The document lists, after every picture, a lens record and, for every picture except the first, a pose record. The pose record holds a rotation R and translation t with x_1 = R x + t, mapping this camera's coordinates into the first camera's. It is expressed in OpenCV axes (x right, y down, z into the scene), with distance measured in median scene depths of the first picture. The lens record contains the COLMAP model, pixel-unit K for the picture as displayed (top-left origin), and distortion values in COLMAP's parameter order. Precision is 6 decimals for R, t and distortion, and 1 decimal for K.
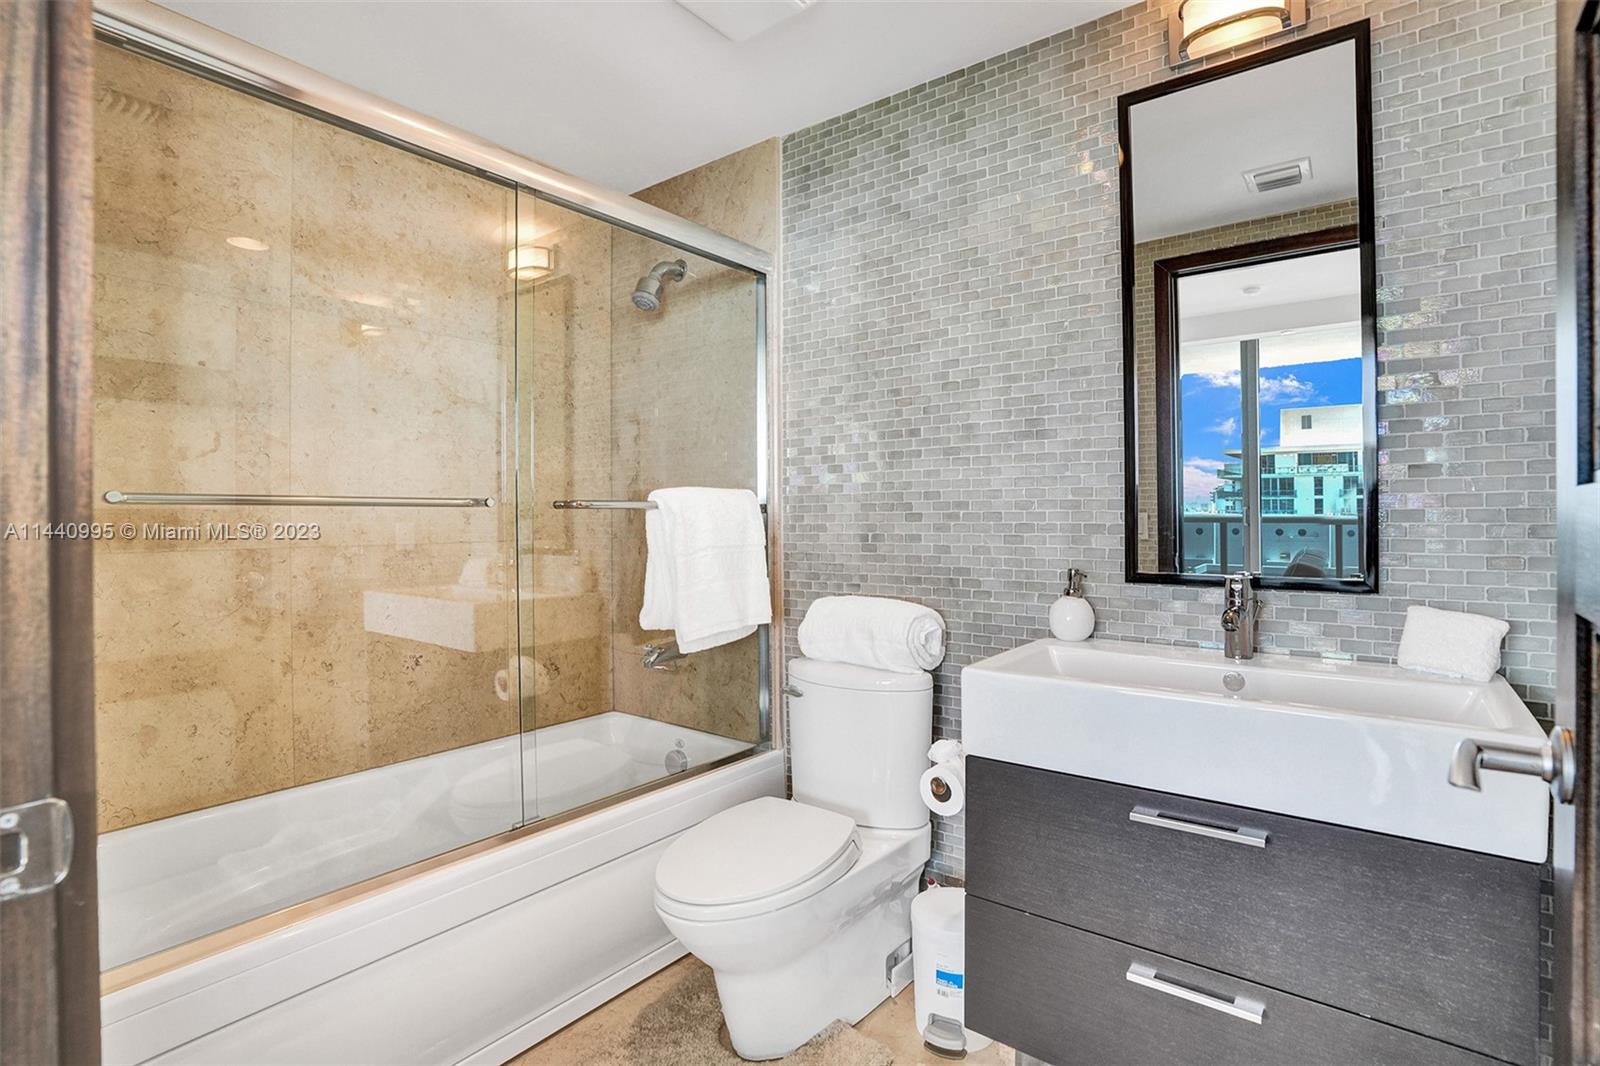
lens RADIAL K [[767.2, 0, 811.6], [0, 767.2, 530.2], [0, 0, 1]] dist [-0.064297, 0.023919]
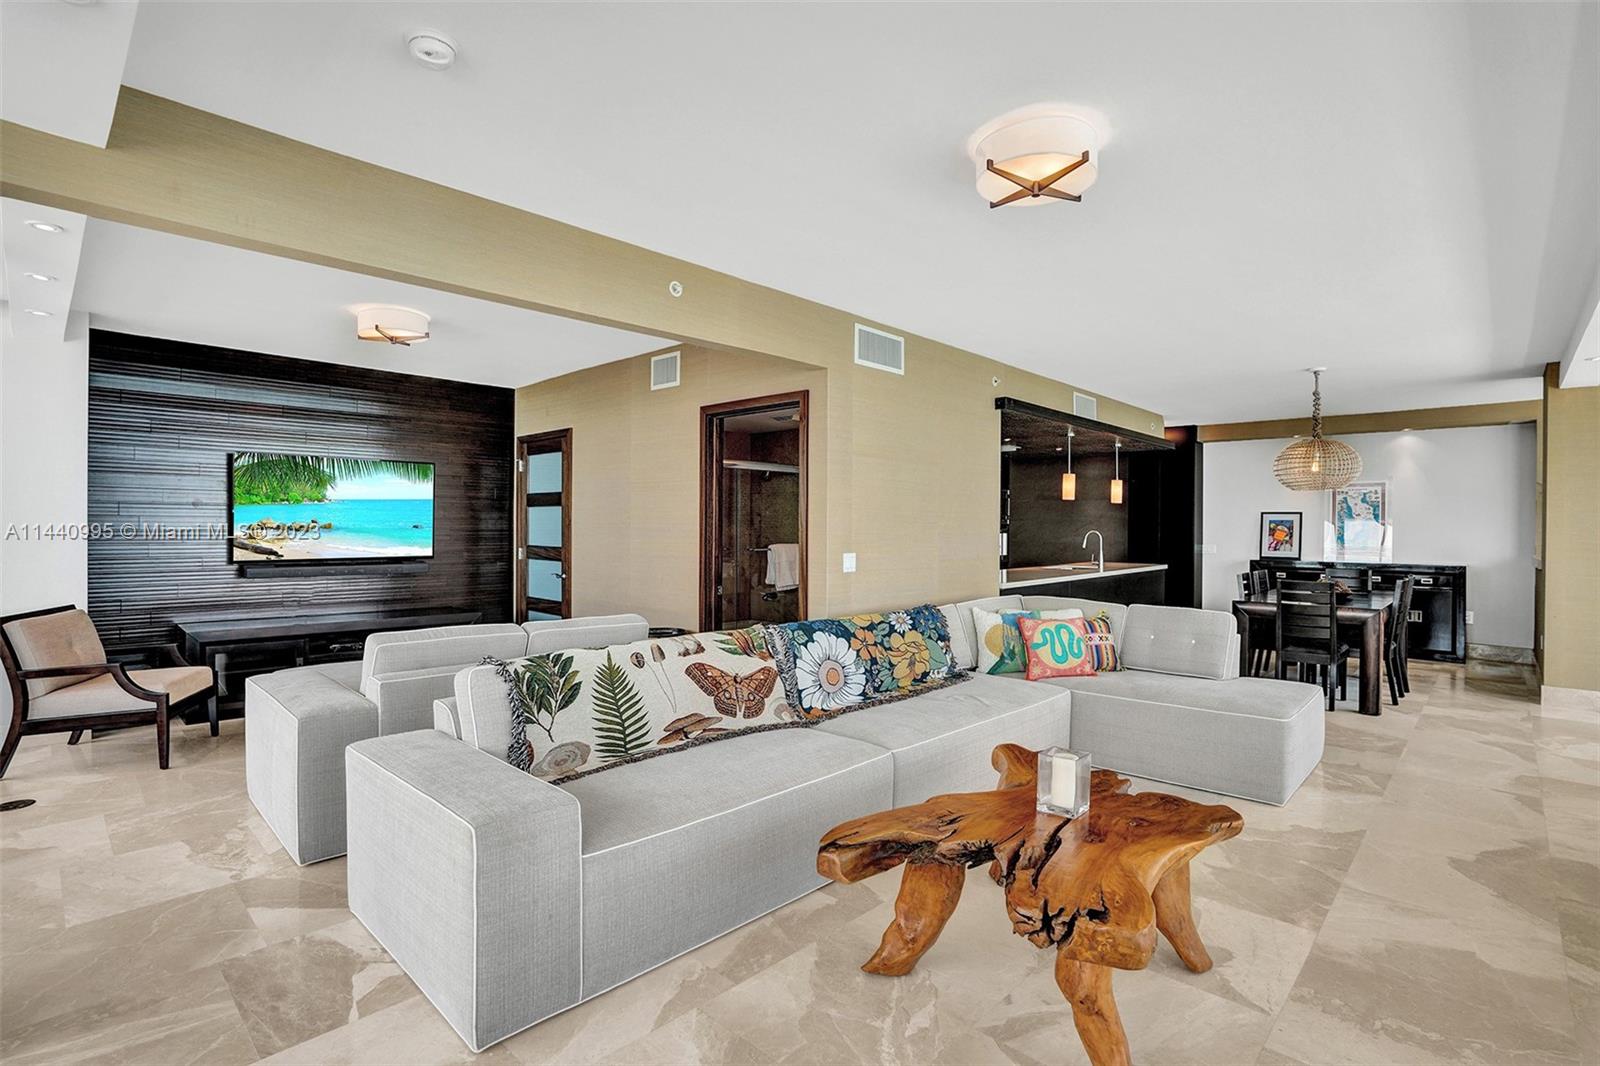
lens RADIAL K [[767.2, 0, 811.6], [0, 767.2, 530.2], [0, 0, 1]] dist [-0.064297, 0.023919]
pose [[0.994899, 0.012610, -0.100082, 0.314625], [-0.013600, 0.999865, -0.009222, -0.082442], [0.099952, 0.010536, 0.994936, -2.310868]]
